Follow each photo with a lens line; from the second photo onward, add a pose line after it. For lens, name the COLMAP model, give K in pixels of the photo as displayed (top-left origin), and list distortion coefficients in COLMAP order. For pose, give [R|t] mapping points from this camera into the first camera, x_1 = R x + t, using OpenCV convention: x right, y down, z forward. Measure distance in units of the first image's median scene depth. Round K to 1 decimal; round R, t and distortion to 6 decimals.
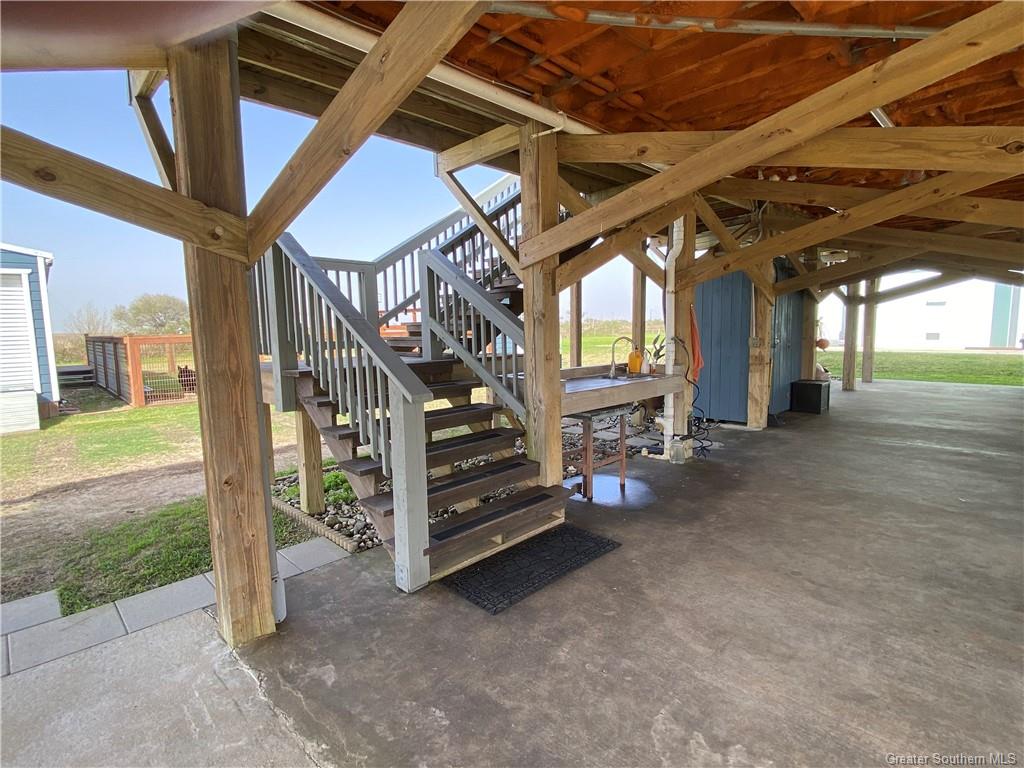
lens RADIAL K [[503.4, 0, 510.0], [0, 503.4, 390.0], [0, 0, 1]] dist [-0.016338, -0.000653]
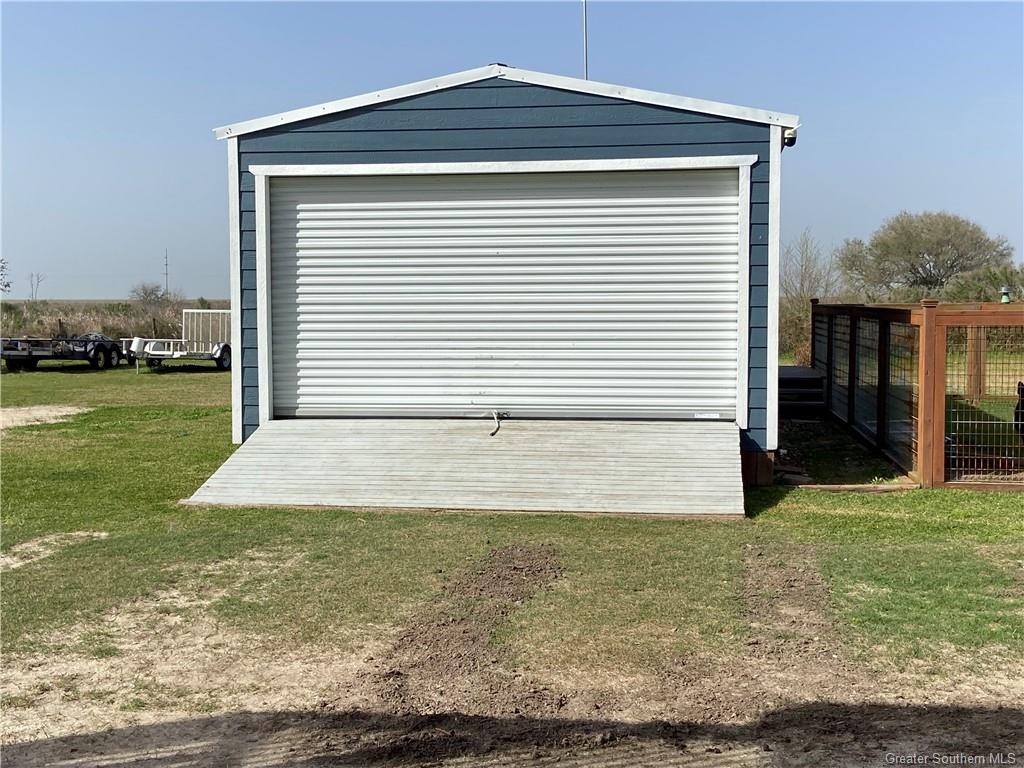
lens RADIAL K [[1306.9, 0, 511.8], [0, 1306.9, 383.5], [0, 0, 1]] dist [0.006658, 0.000000]
pose [[0.612474, 0.063179, -0.787962, -0.148701], [-0.103938, 0.994583, -0.001044, -0.011030], [0.783628, 0.082539, 0.615723, 0.104394]]
